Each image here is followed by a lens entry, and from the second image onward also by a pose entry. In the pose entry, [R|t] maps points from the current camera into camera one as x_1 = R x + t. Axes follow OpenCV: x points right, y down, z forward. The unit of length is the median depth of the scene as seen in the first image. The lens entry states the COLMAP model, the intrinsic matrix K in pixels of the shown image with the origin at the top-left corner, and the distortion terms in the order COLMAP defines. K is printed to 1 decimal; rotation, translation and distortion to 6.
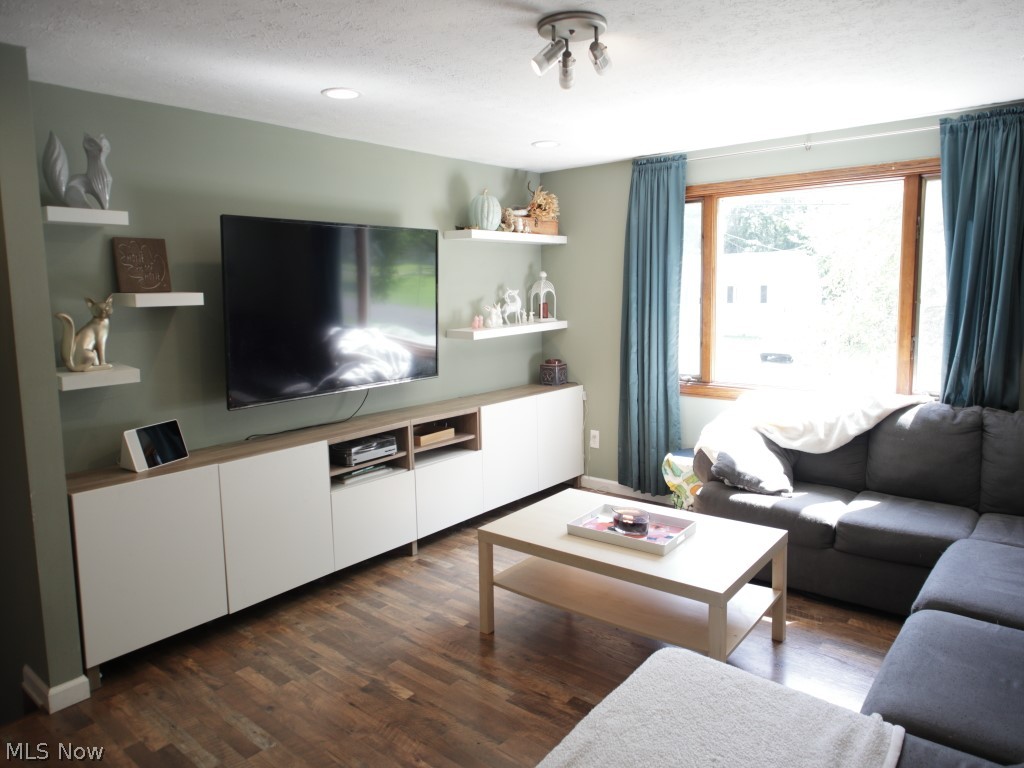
lens RADIAL K [[685.3, 0, 514.6], [0, 685.3, 361.7], [0, 0, 1]] dist [-0.001946, 0.000466]
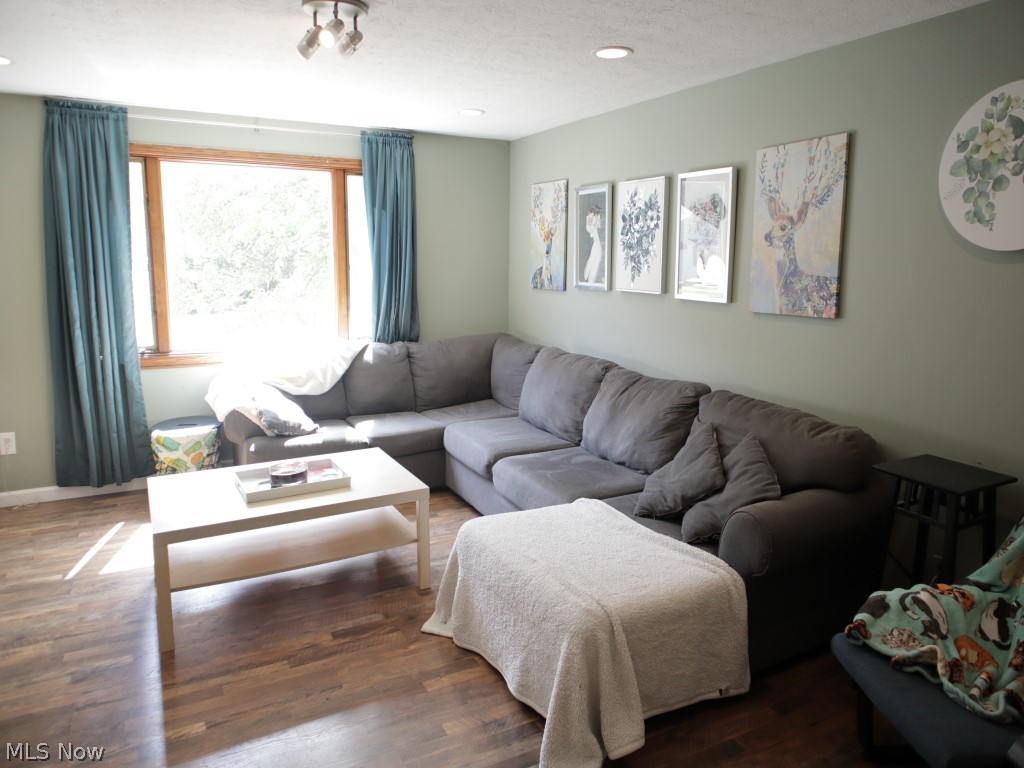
lens RADIAL K [[685.3, 0, 514.6], [0, 685.3, 361.7], [0, 0, 1]] dist [-0.001946, 0.000466]
pose [[0.392010, -0.120649, 0.912015, -0.507617], [0.085259, 0.991861, 0.094565, -0.007792], [-0.916001, 0.040687, 0.399106, 0.199916]]
